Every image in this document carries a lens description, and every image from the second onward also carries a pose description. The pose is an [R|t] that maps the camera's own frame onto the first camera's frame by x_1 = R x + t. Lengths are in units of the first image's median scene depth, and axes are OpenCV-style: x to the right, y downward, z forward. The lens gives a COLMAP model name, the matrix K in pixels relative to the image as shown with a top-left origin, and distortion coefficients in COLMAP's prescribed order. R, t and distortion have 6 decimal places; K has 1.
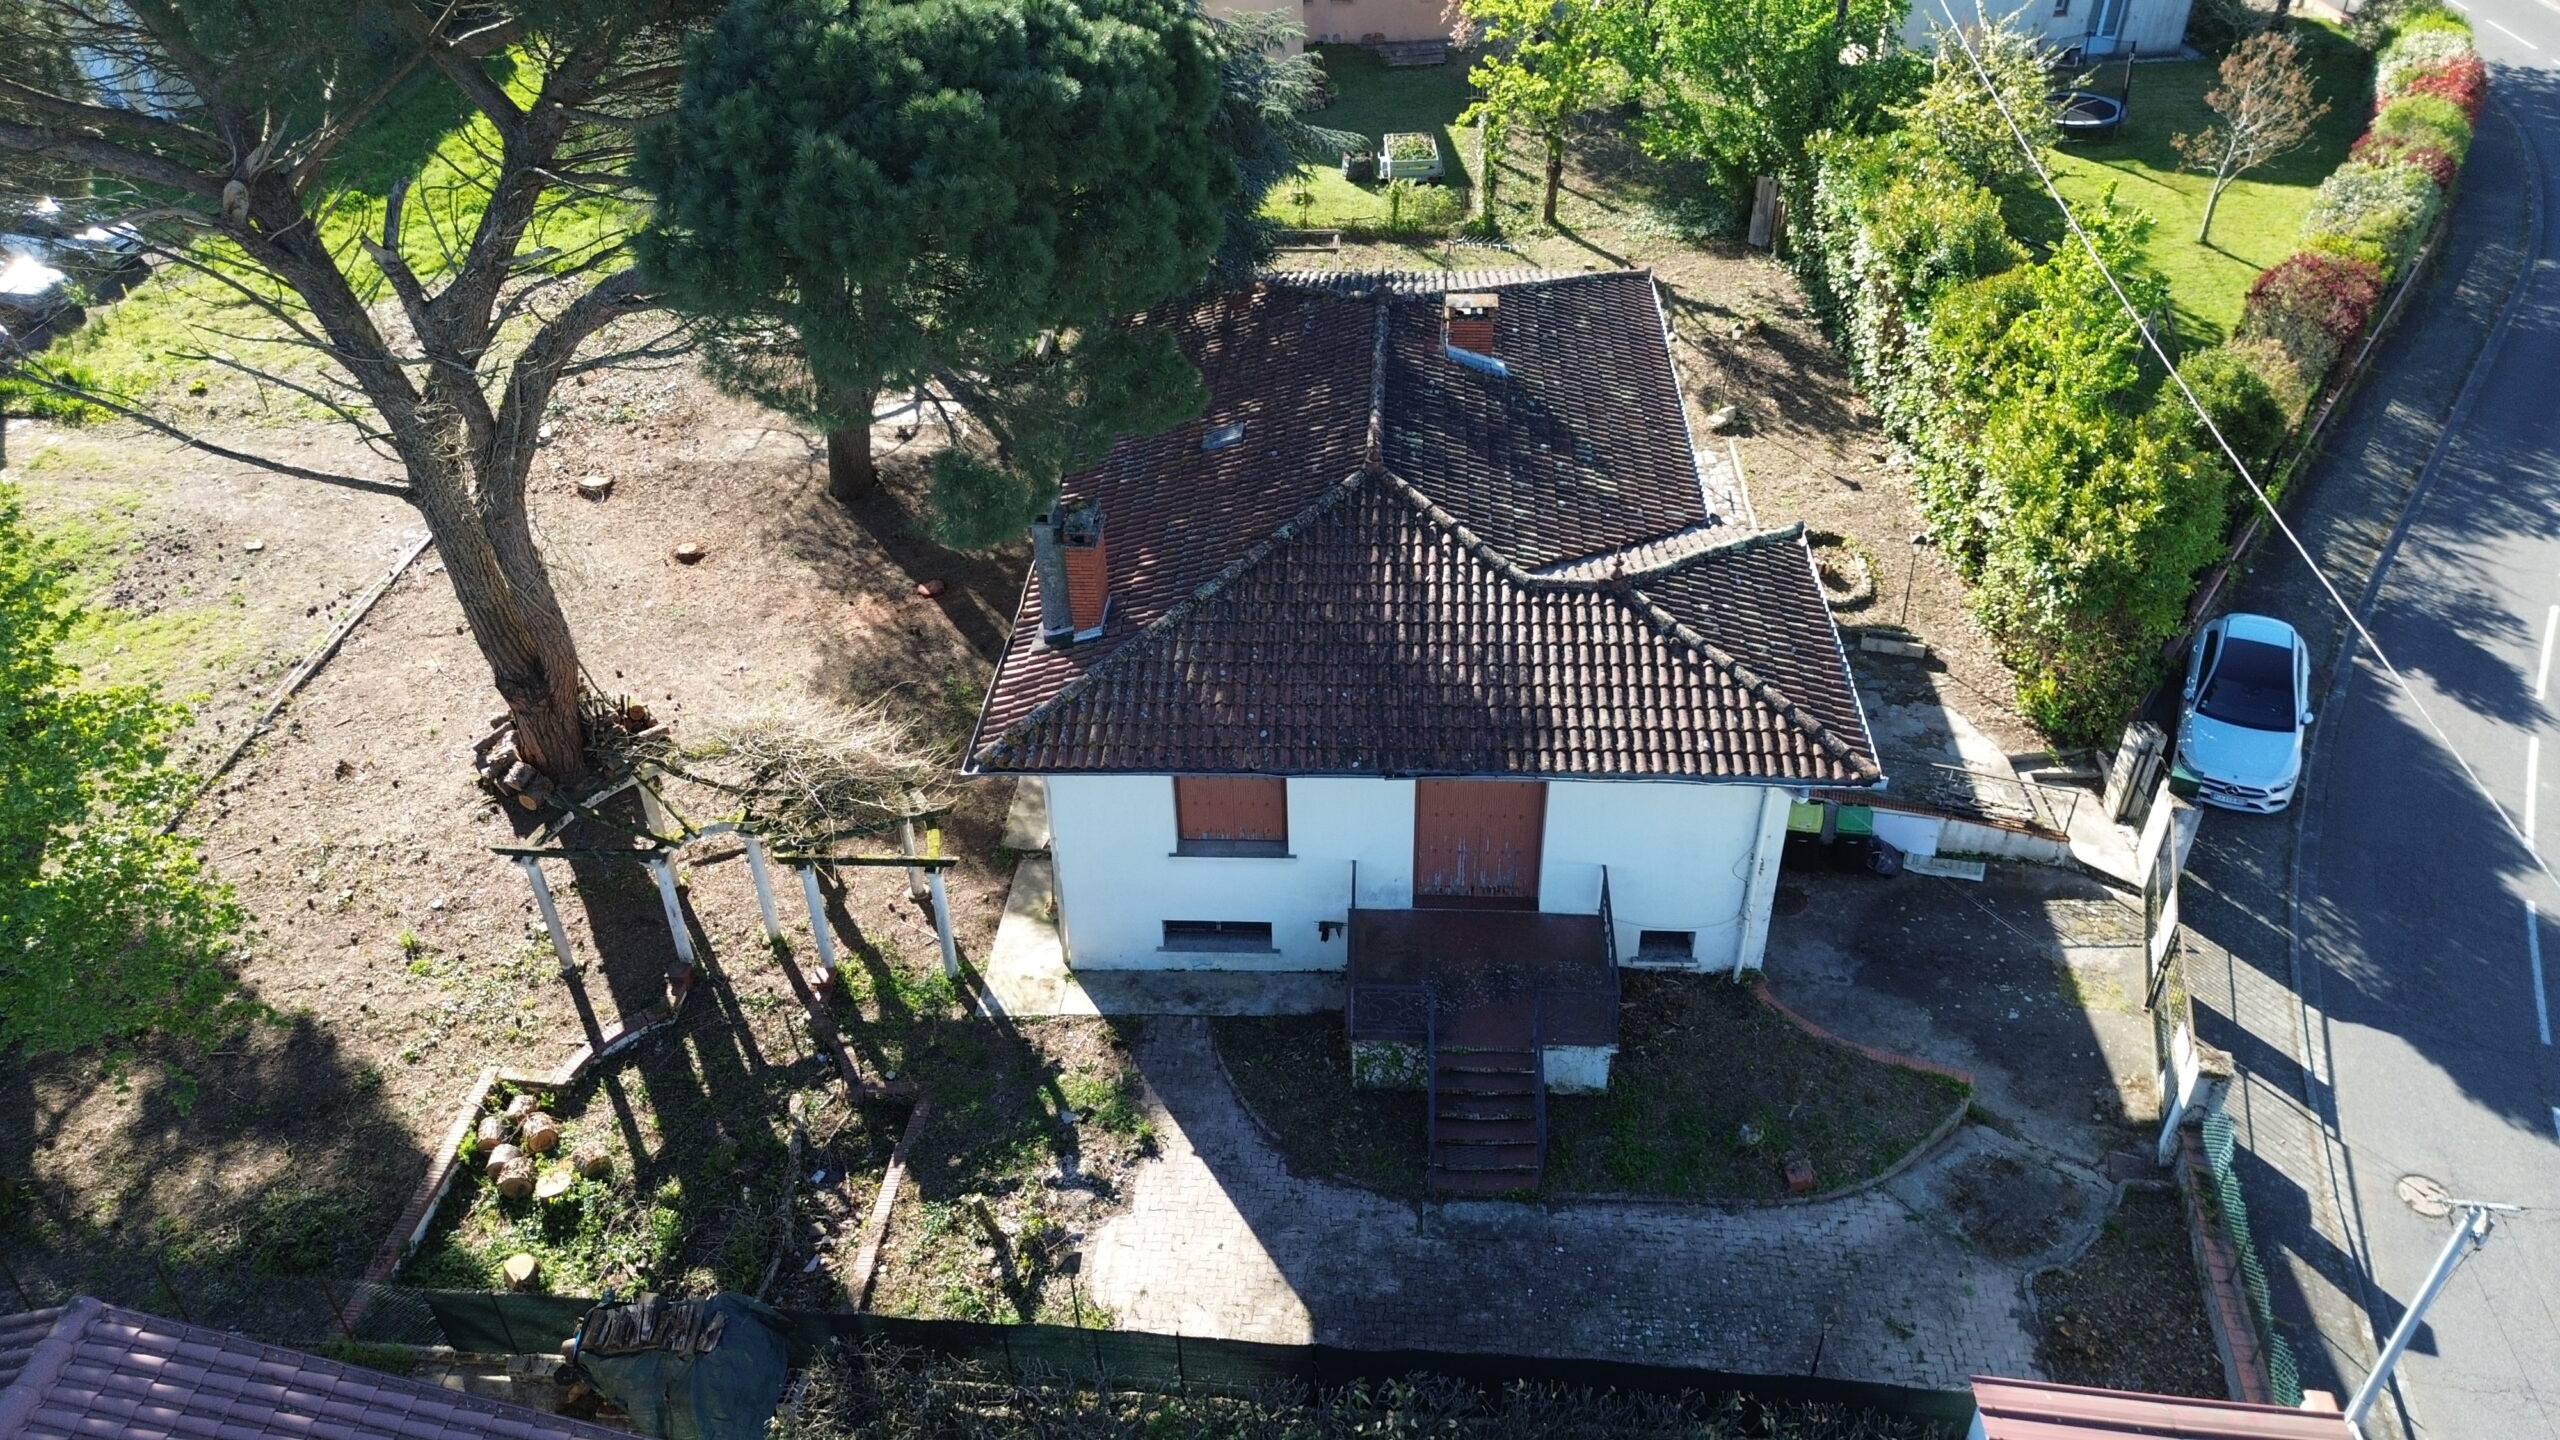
lens RADIAL K [[1797.9, 0, 1285.4], [0, 1797.9, 714.9], [0, 0, 1]] dist [0.054424, -0.039397]
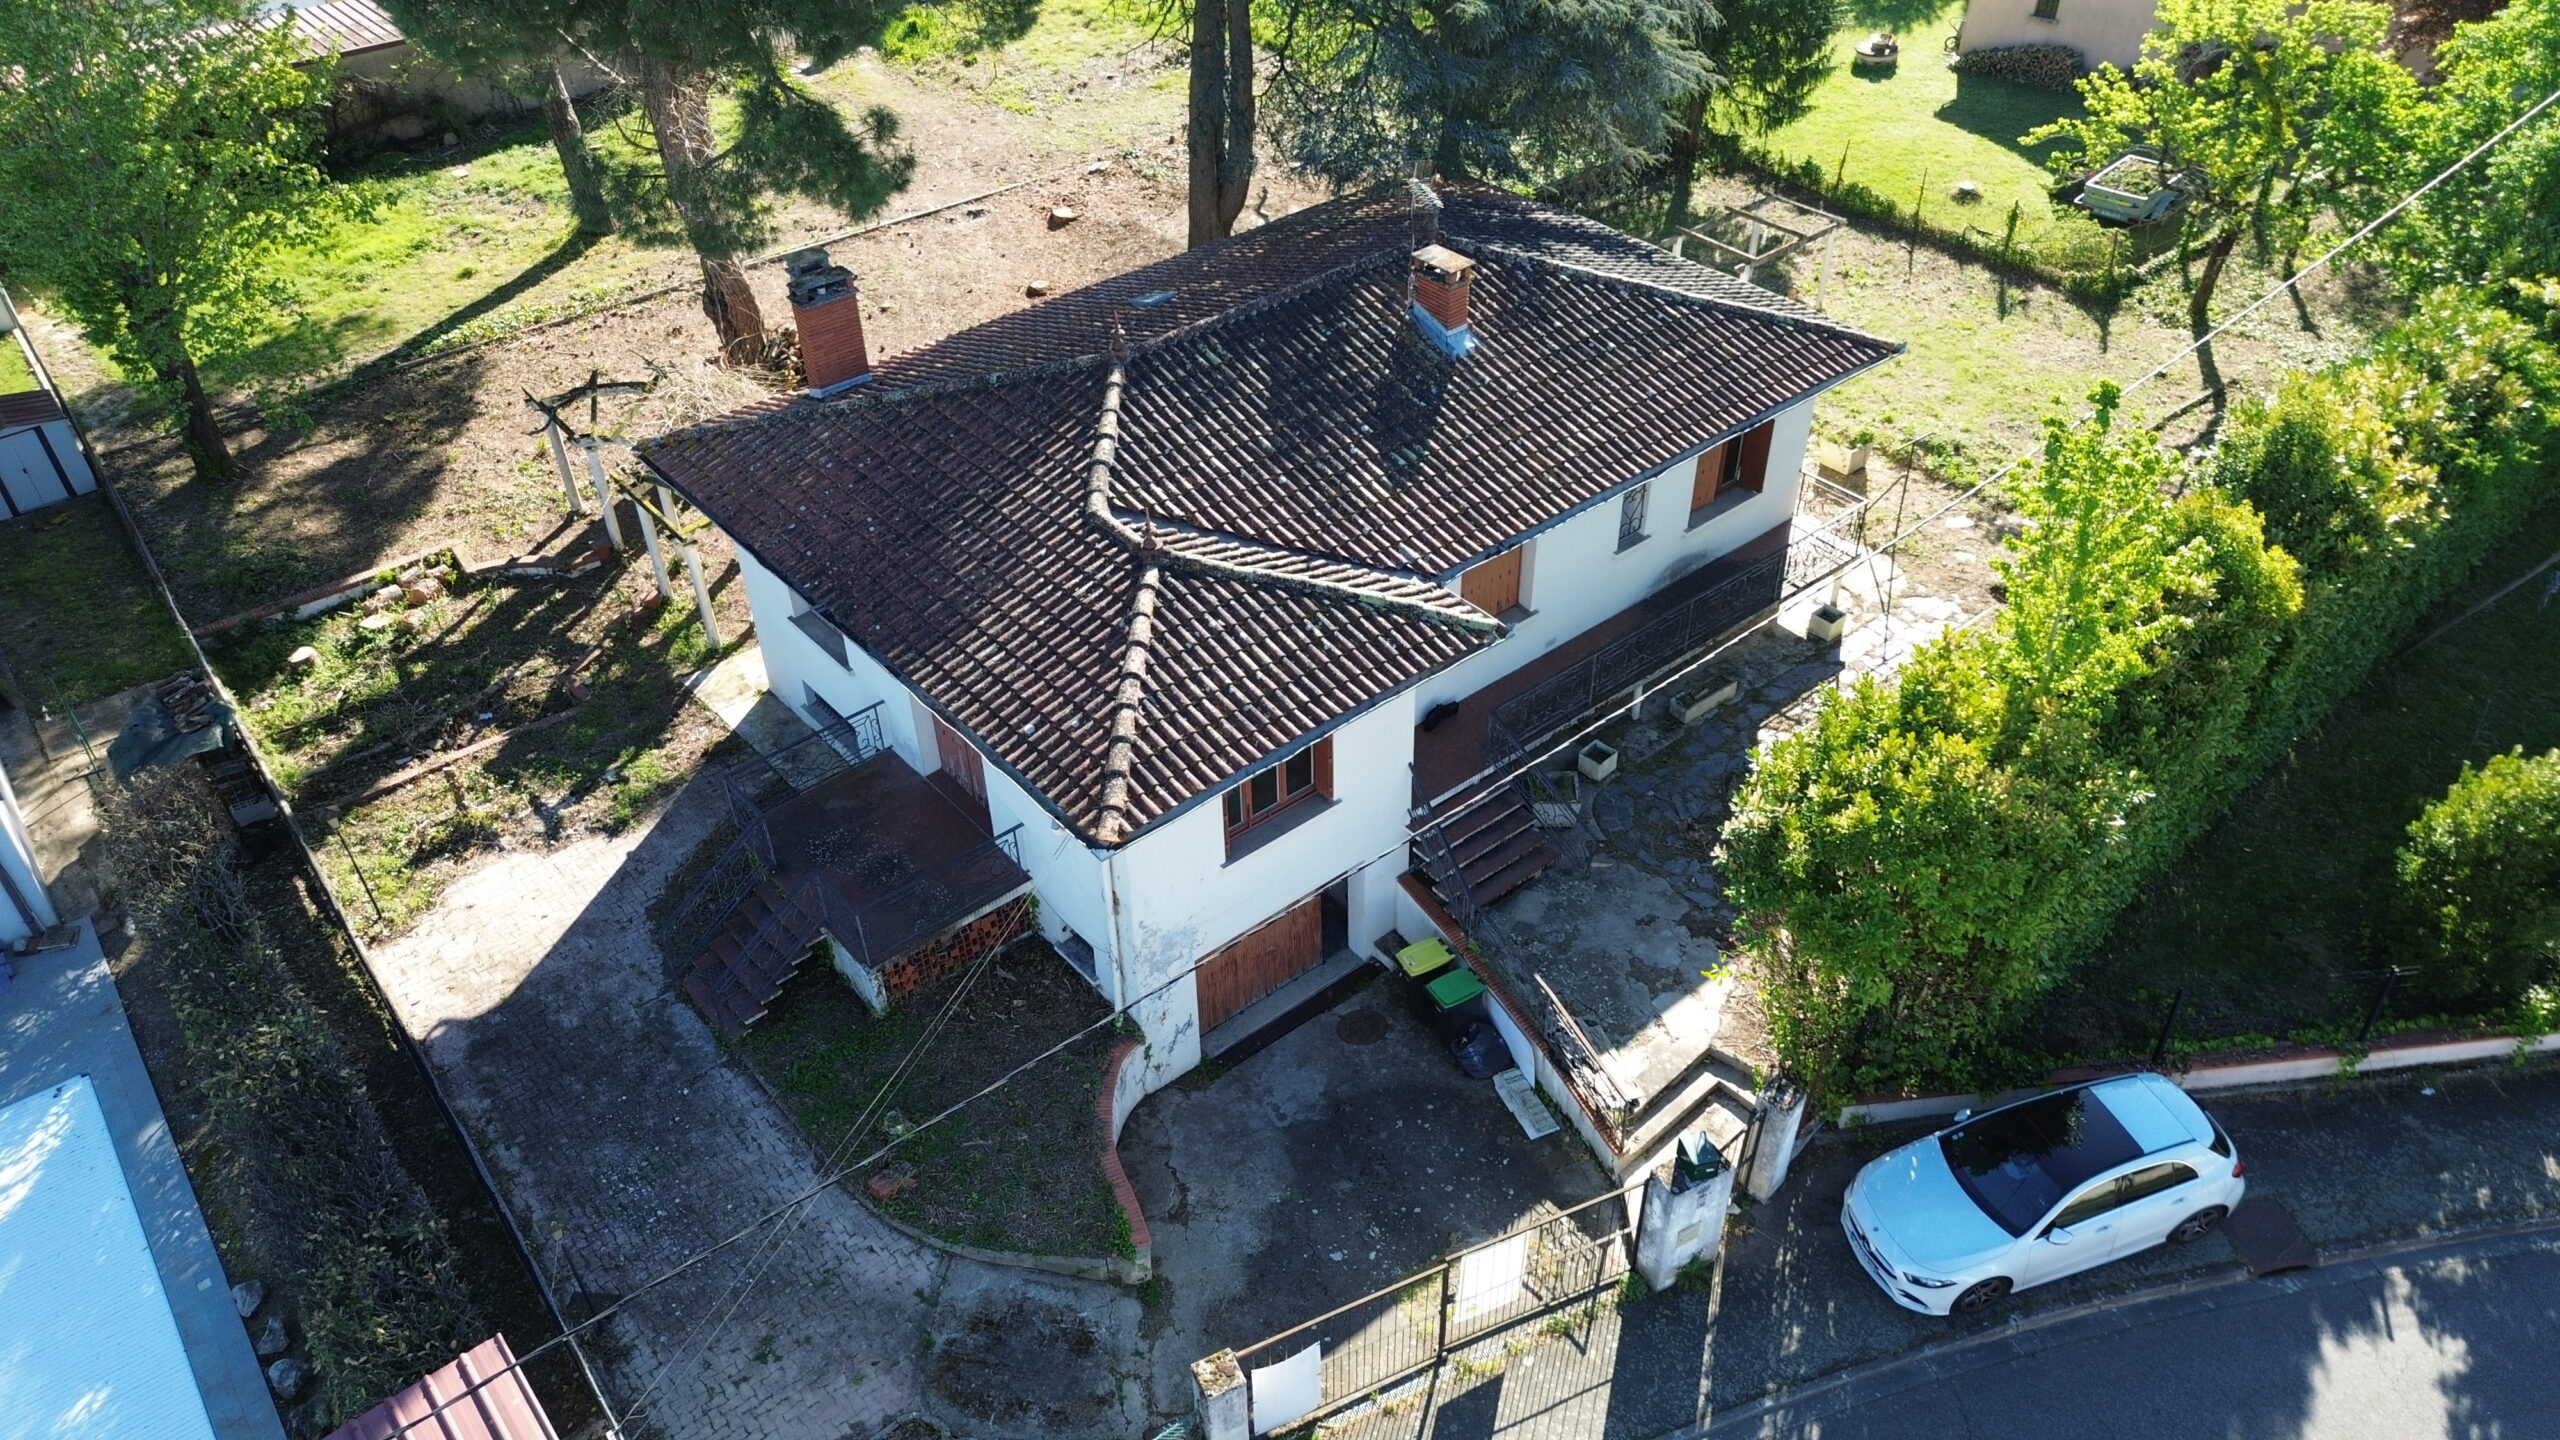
lens RADIAL K [[1797.9, 0, 1287.5], [0, 1797.9, 712.1], [0, 0, 1]] dist [0.054424, -0.039397]
pose [[0.686637, 0.458068, -0.564538, 0.760242], [-0.428921, 0.882230, 0.194156, -0.204198], [0.586989, 0.108827, 0.802247, 0.325893]]
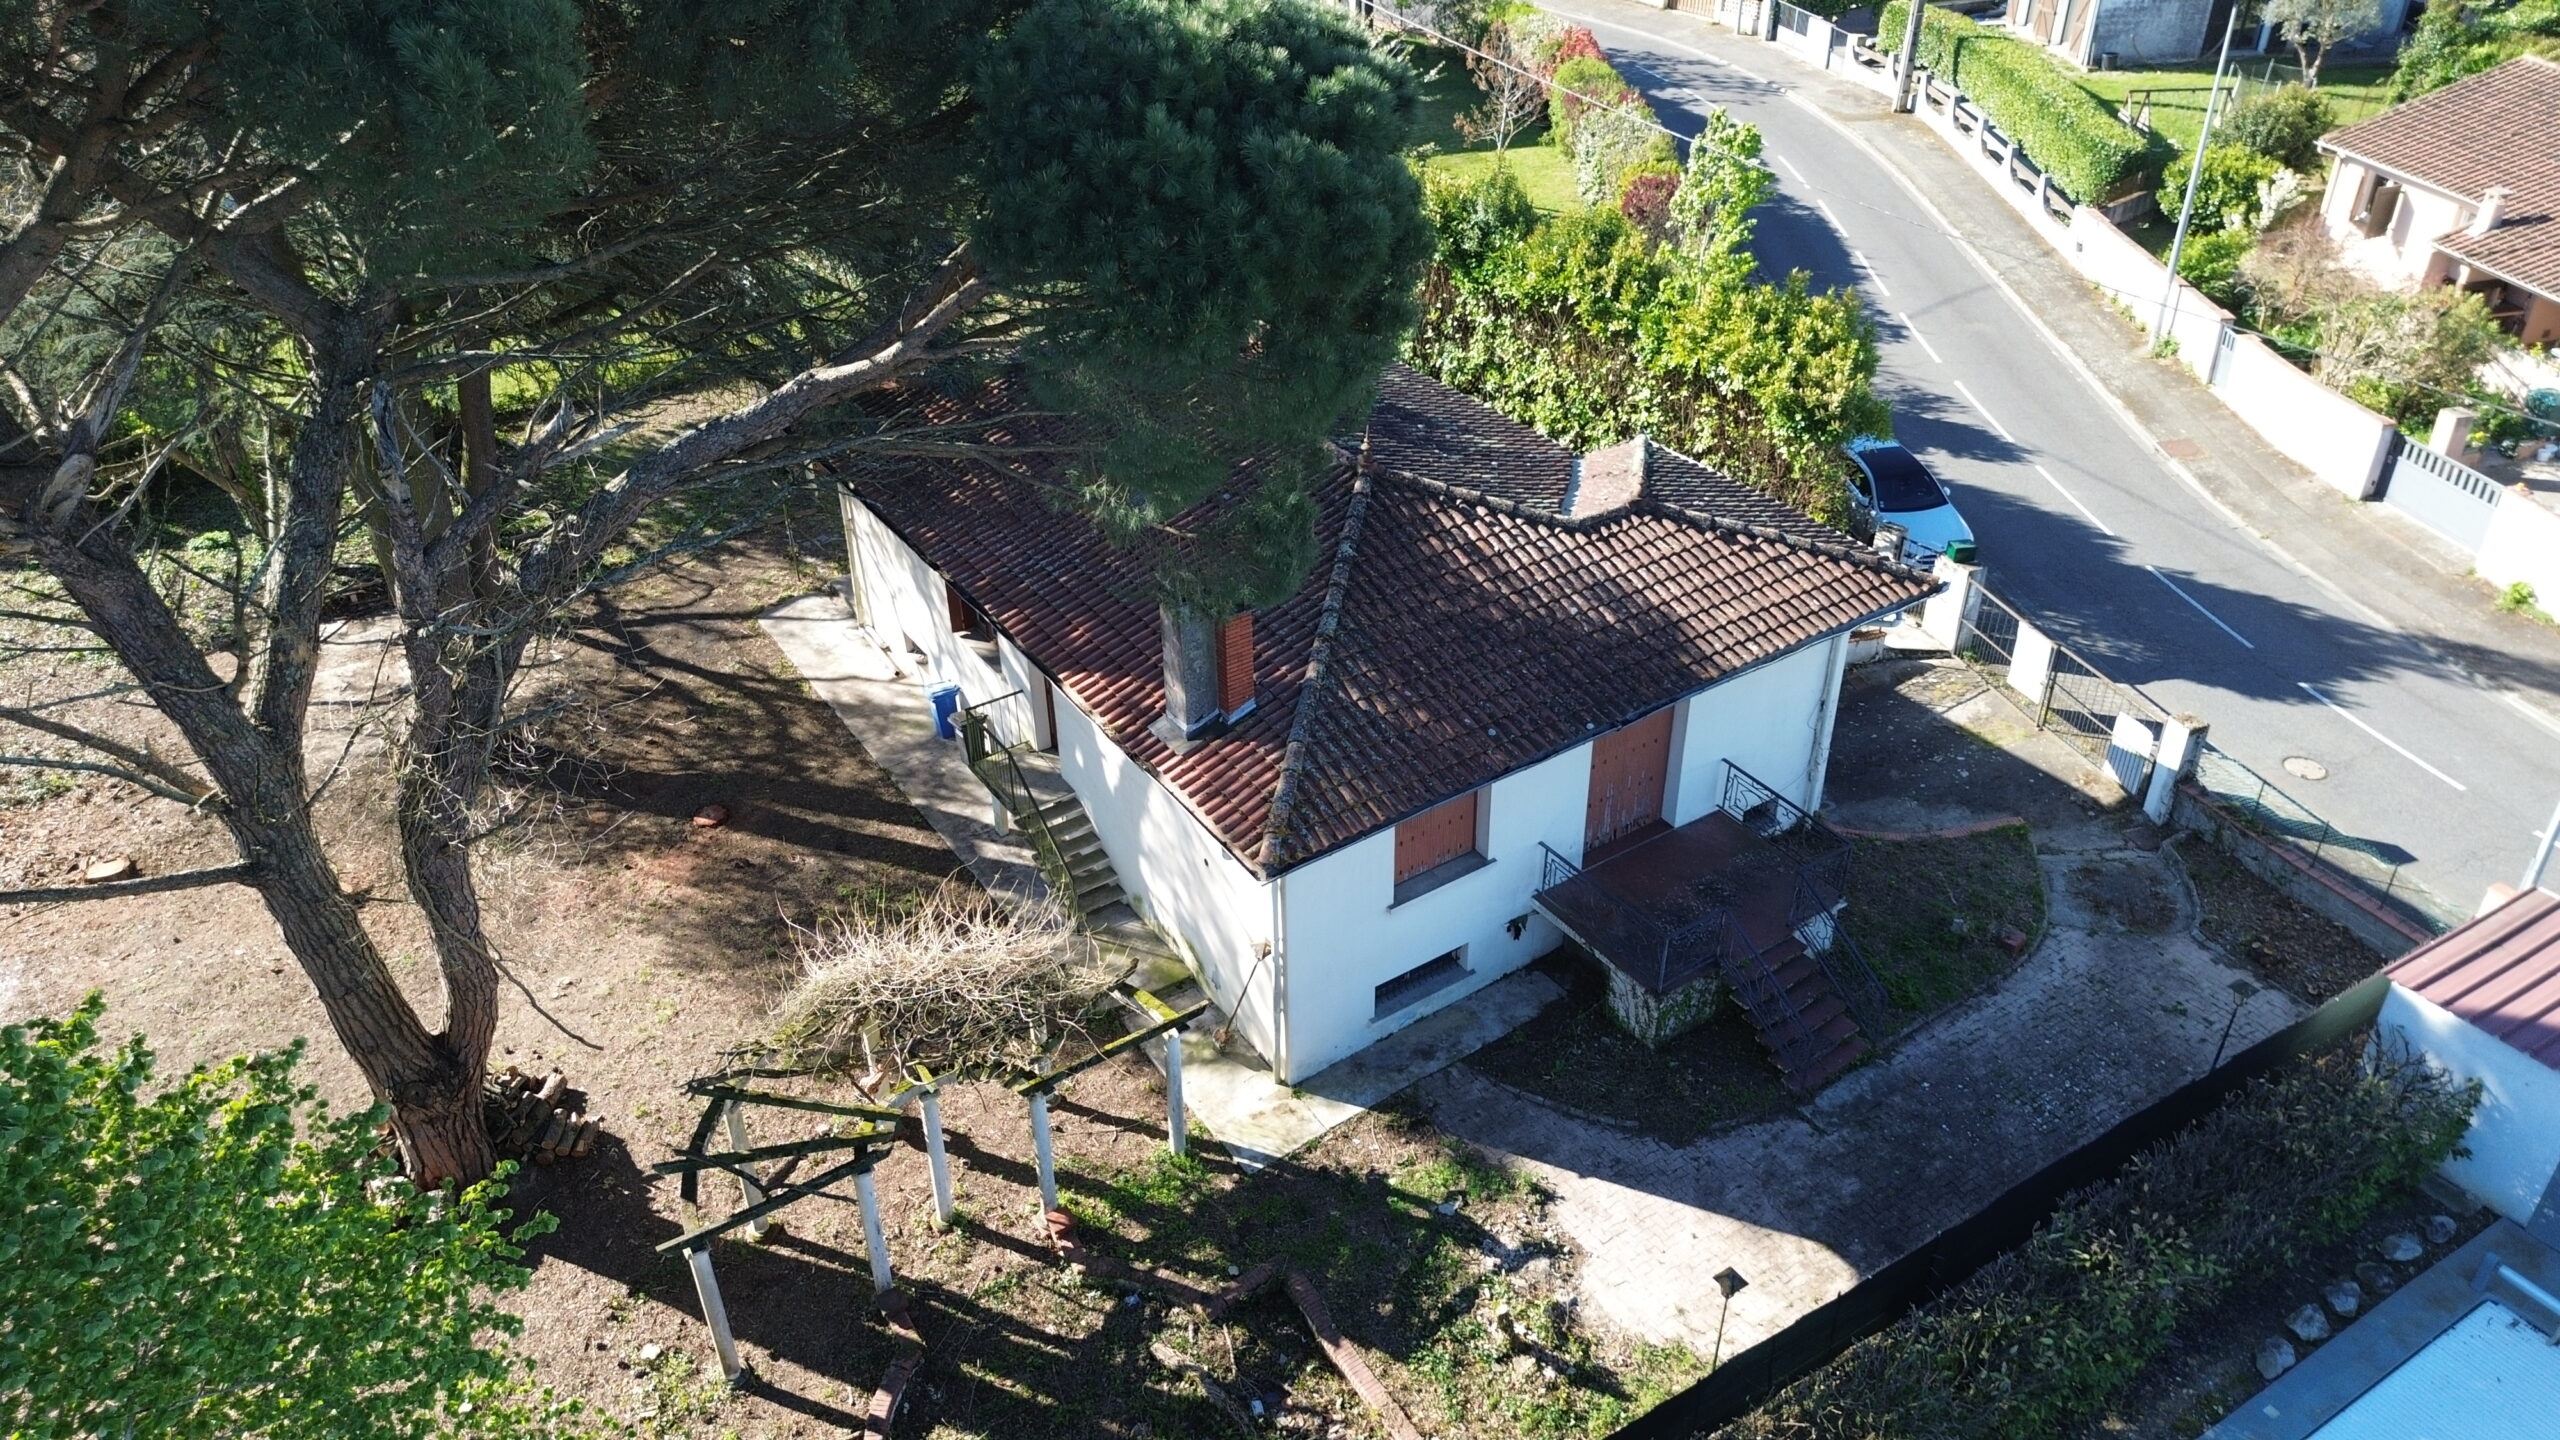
lens RADIAL K [[1797.9, 0, 1268.4], [0, 1797.9, 729.1], [0, 0, 1]] dist [0.054424, -0.039397]
pose [[0.801309, -0.325297, 0.502082, -0.547641], [0.358457, 0.932984, 0.032390, -0.060507], [-0.478971, 0.154020, 0.864213, 0.215831]]
